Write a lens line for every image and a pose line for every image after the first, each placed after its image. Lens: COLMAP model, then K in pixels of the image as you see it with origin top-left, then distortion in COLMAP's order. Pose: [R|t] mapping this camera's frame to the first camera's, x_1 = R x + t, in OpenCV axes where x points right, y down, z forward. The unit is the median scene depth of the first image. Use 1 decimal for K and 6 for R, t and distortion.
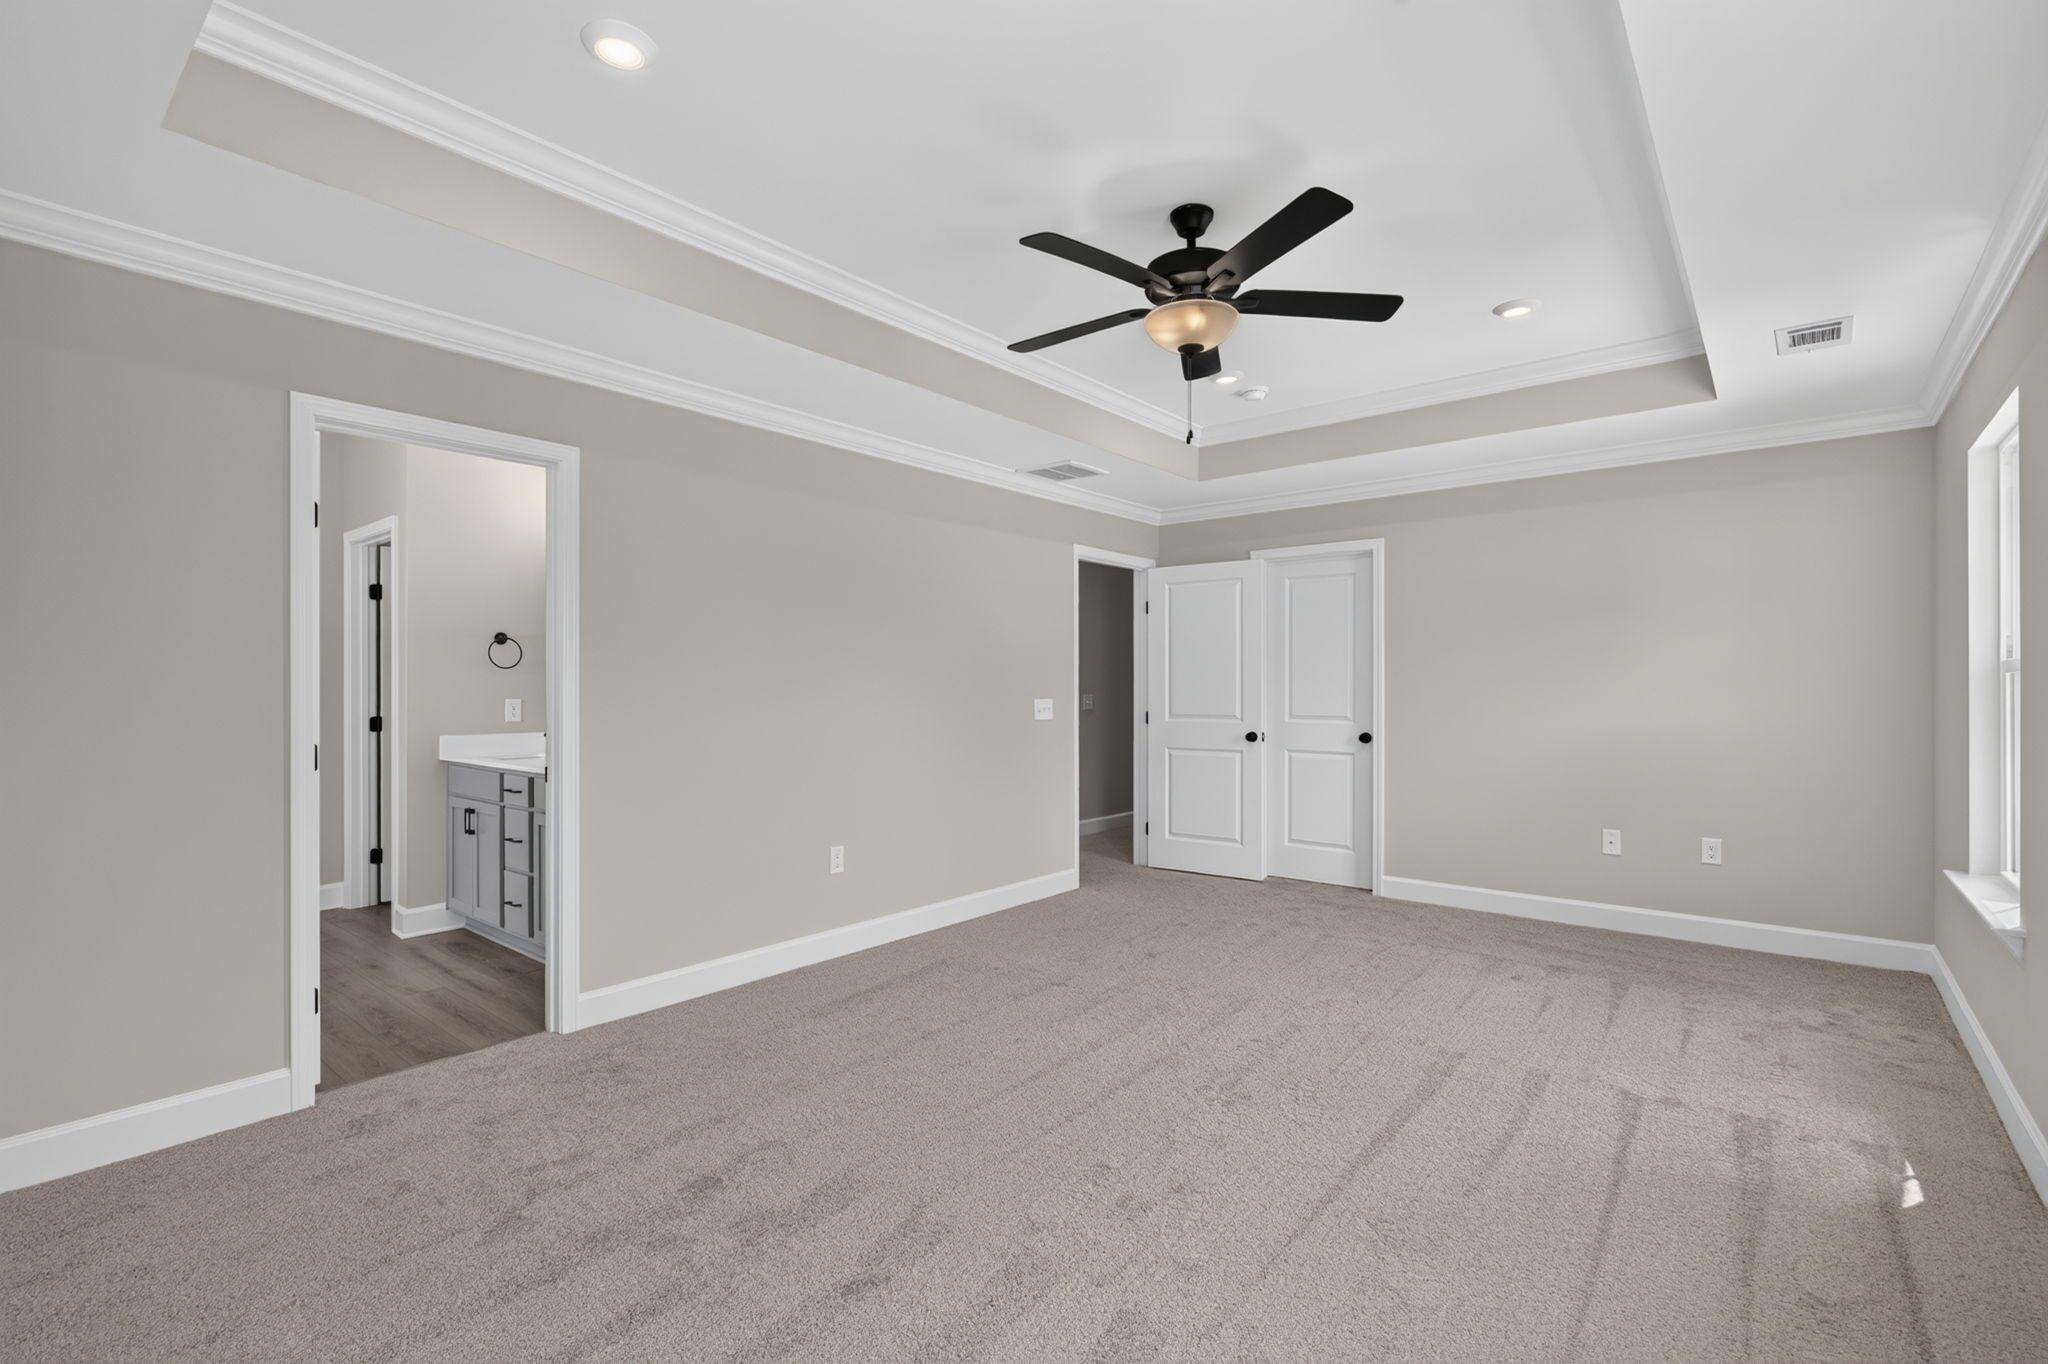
lens RADIAL K [[921.3, 0, 1023.6], [0, 921.3, 683.3], [0, 0, 1]] dist [0.001133, 0.000463]
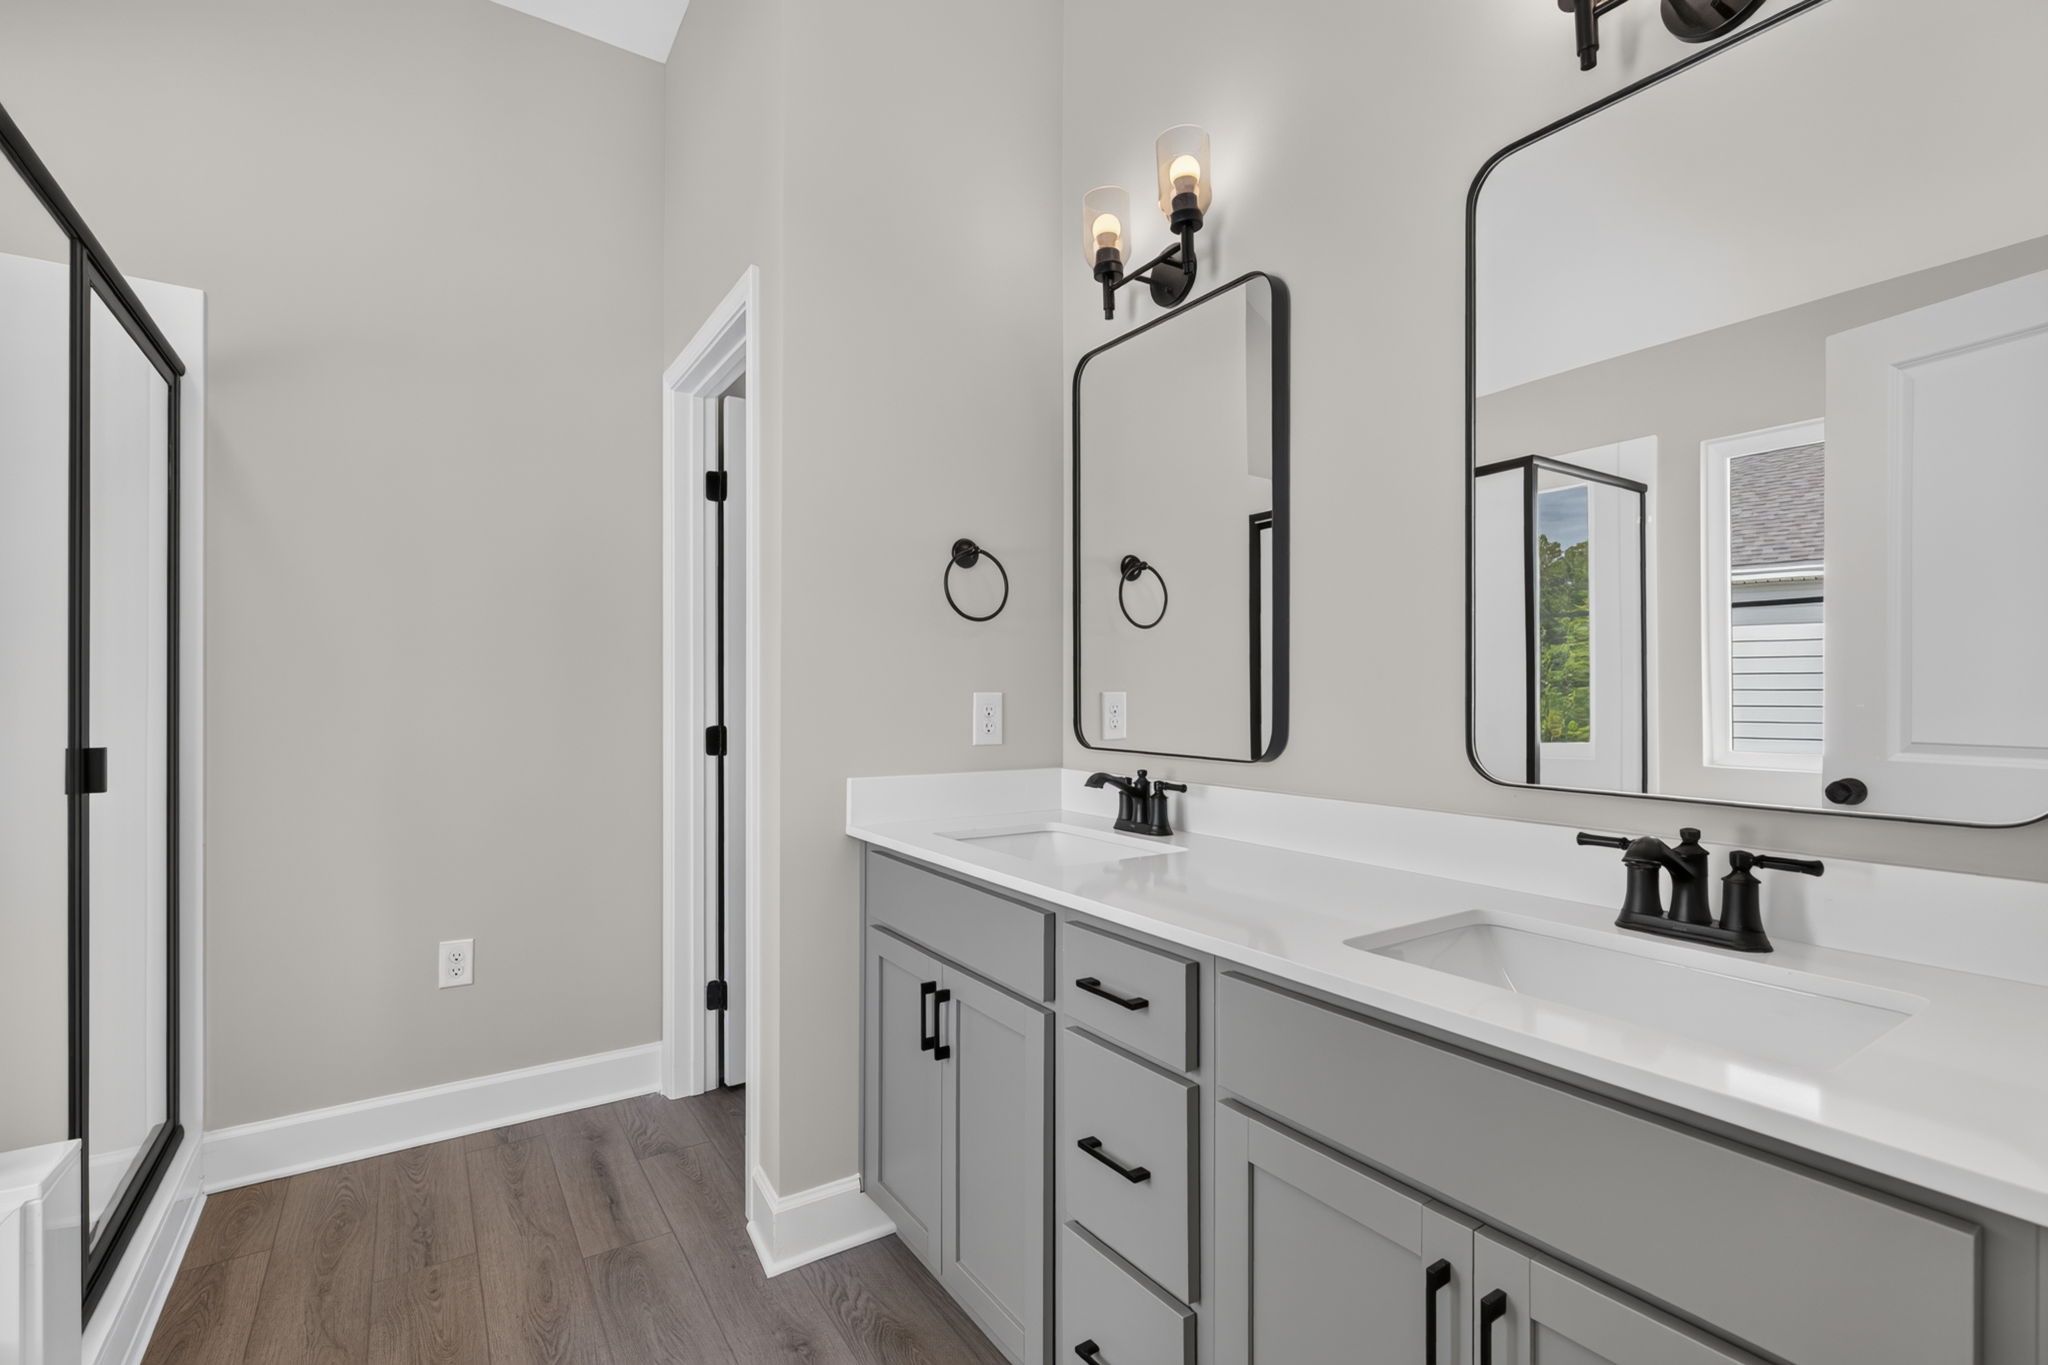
lens RADIAL K [[921.3, 0, 1021.6], [0, 921.3, 689.4], [0, 0, 1]] dist [0.001133, 0.000463]
pose [[0.957722, 0.000135, -0.287695, -0.401606], [-0.000913, 0.999996, -0.002571, 0.016027], [0.287694, 0.002725, 0.957719, 0.570470]]
